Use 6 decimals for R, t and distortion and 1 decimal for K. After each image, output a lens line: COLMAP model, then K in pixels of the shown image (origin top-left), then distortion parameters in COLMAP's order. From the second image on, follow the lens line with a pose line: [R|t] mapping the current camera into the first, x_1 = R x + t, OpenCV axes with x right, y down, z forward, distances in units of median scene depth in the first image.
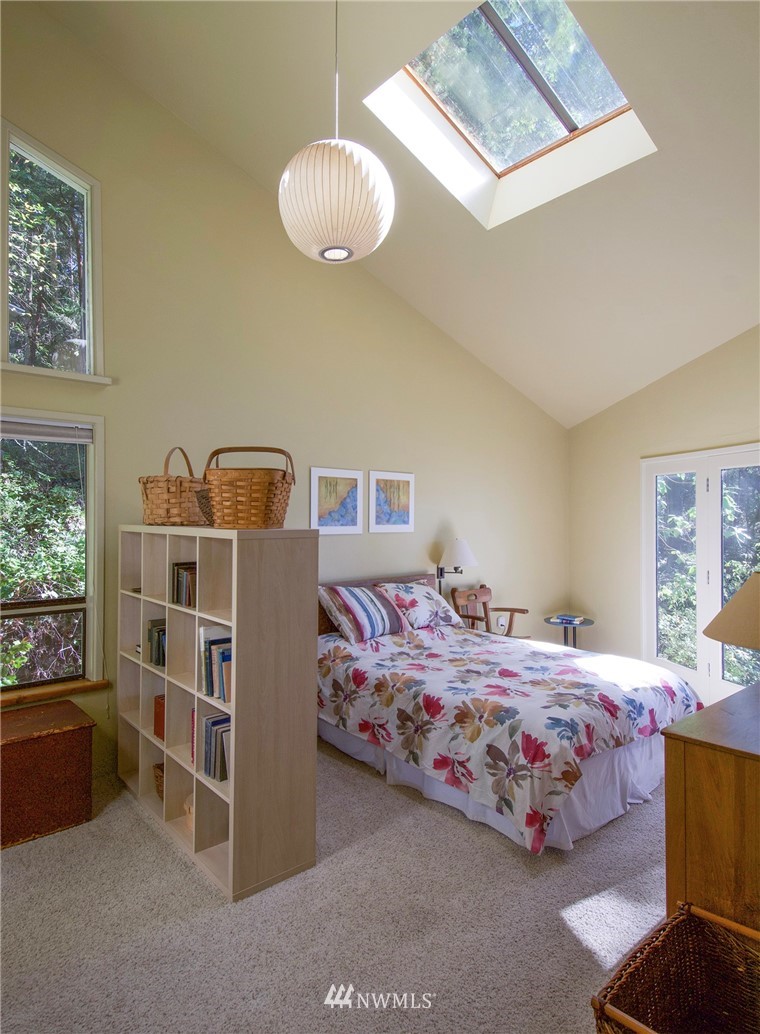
lens RADIAL K [[593.7, 0, 381.1], [0, 593.7, 515.2], [0, 0, 1]] dist [0.006986, 0.000328]
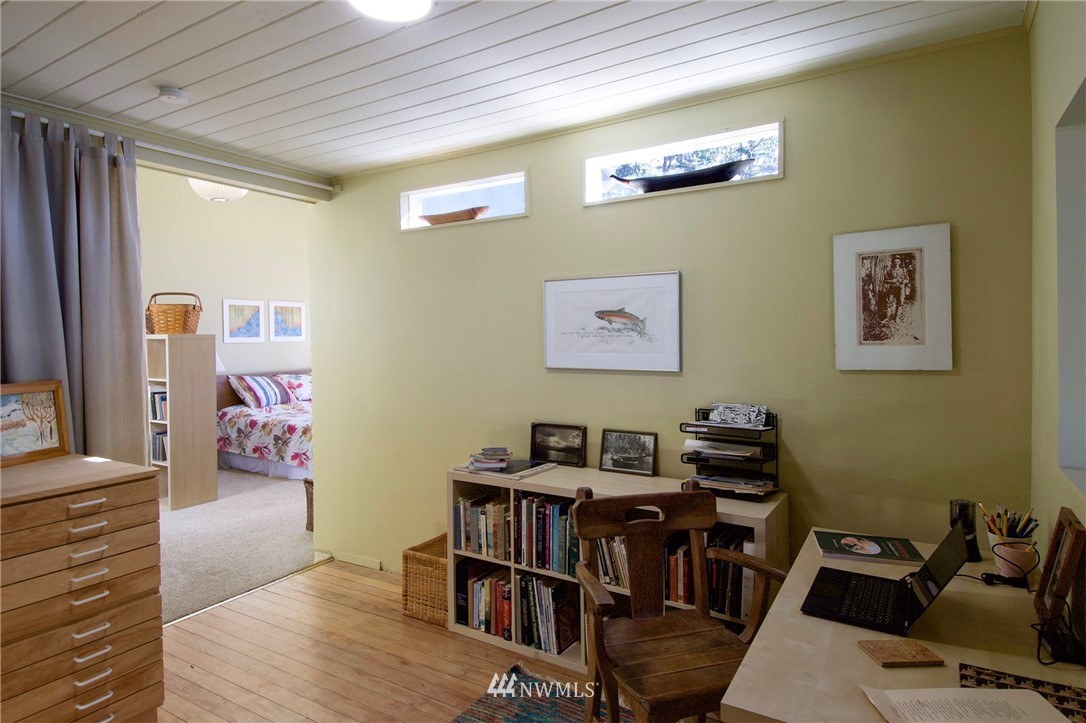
lens RADIAL K [[587.4, 0, 537.9], [0, 587.4, 342.8], [0, 0, 1]] dist [0.006557, -0.000440]
pose [[0.948829, -0.023918, 0.314882, 0.211785], [0.020392, 0.999687, 0.014486, 0.032975], [-0.315130, -0.007324, 0.949020, -0.859210]]
